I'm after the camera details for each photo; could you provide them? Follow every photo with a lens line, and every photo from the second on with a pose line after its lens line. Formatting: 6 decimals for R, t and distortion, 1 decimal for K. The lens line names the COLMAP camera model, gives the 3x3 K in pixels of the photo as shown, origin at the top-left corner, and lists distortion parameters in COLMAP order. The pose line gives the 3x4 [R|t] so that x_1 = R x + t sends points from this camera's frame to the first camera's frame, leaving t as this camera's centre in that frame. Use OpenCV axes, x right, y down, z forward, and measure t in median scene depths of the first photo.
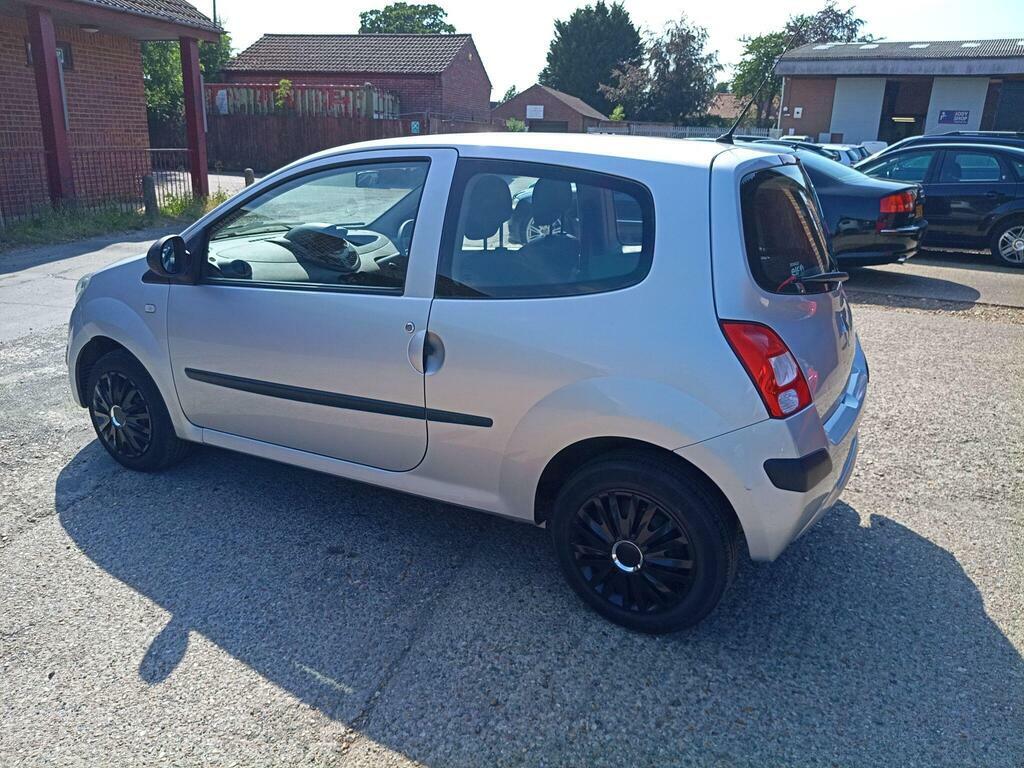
lens RADIAL K [[778.6, 0, 522.1], [0, 778.6, 380.4], [0, 0, 1]] dist [-0.000478, -0.027664]
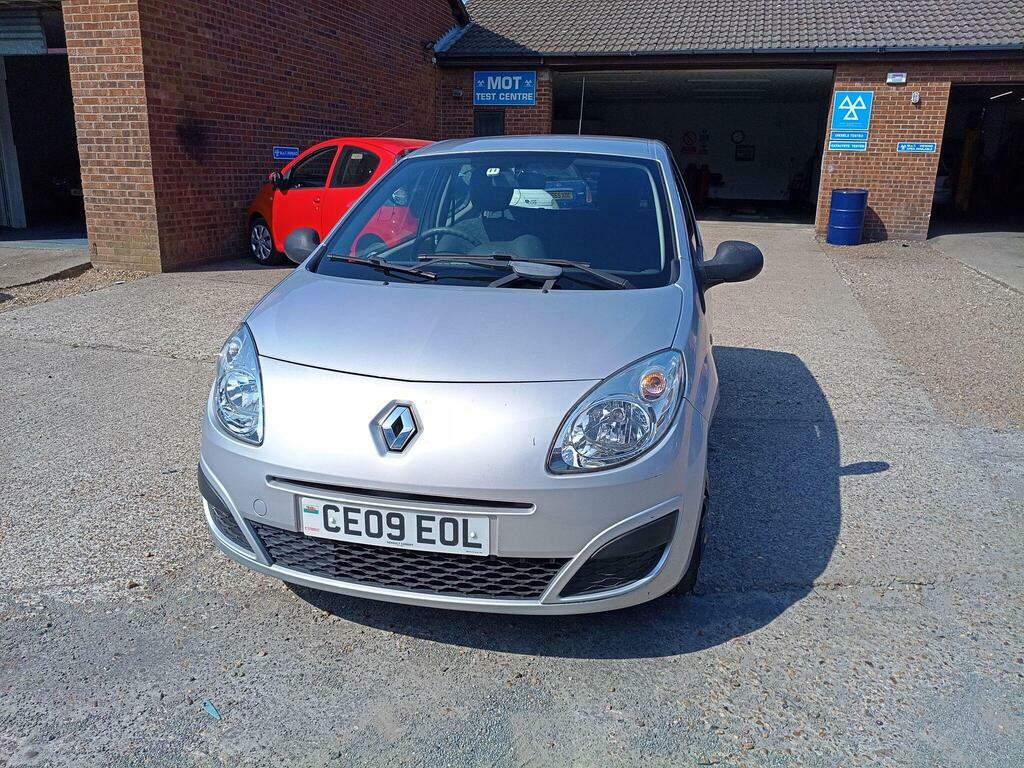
lens RADIAL K [[778.6, 0, 512.4], [0, 778.6, 370.2], [0, 0, 1]] dist [-0.000478, -0.027664]
pose [[-0.263459, -0.277633, 0.923856, -0.428355], [0.258947, 0.902189, 0.344967, -0.144095], [-0.929266, 0.330115, -0.165797, 0.475533]]
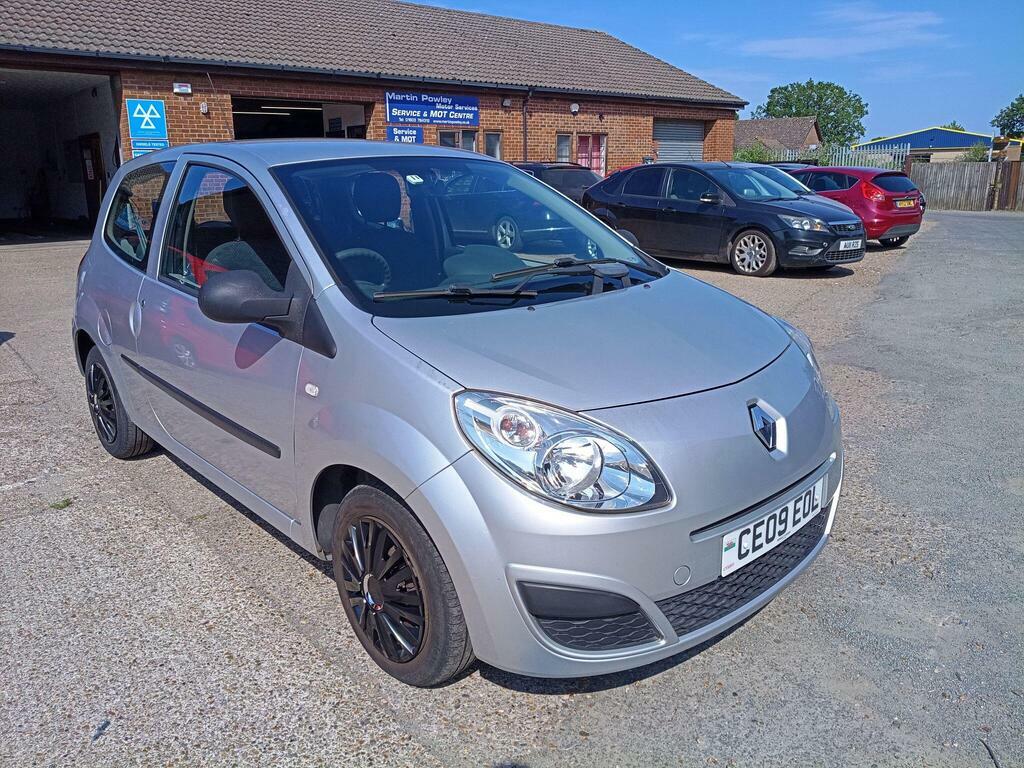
lens RADIAL K [[778.6, 0, 509.9], [0, 778.6, 373.1], [0, 0, 1]] dist [-0.000478, -0.027664]
pose [[-0.950181, -0.087744, 0.299094, -0.211761], [0.082637, 0.854310, 0.513152, -0.194698], [-0.300545, 0.512303, -0.804499, 0.669907]]
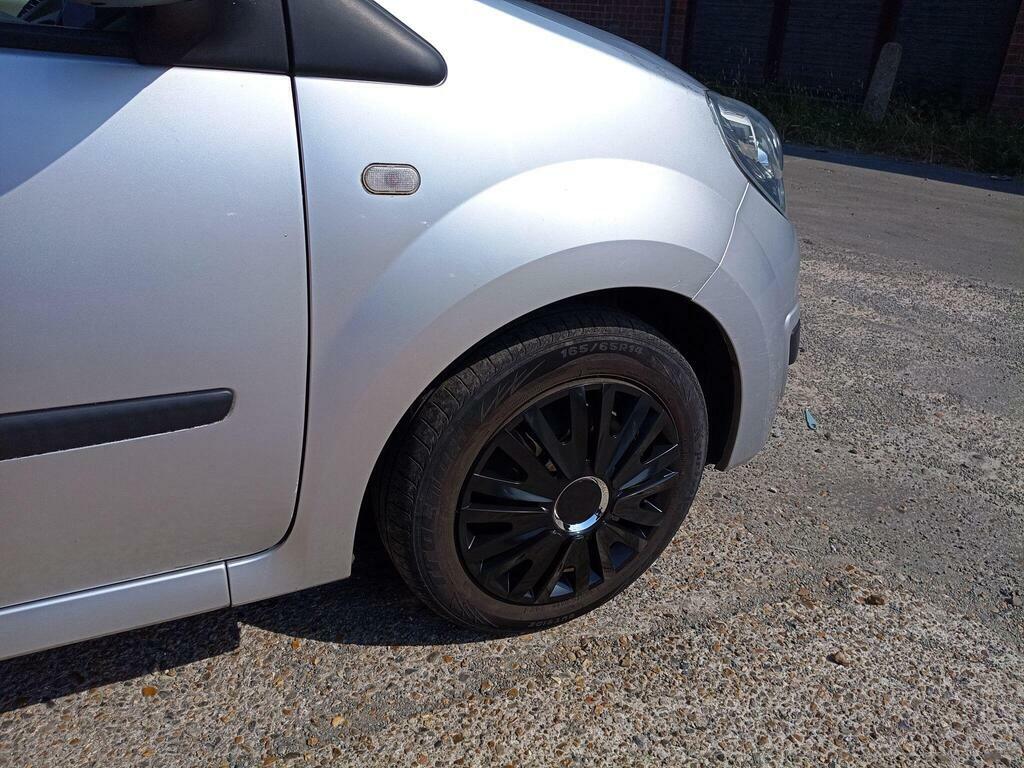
lens RADIAL K [[778.6, 0, 505.1], [0, 778.6, 389.9], [0, 0, 1]] dist [-0.000478, -0.027664]
pose [[-0.569763, 0.315316, -0.758911, -0.009981], [-0.294149, 0.784037, 0.546592, -0.109497], [0.767363, 0.534661, -0.353965, 0.557052]]
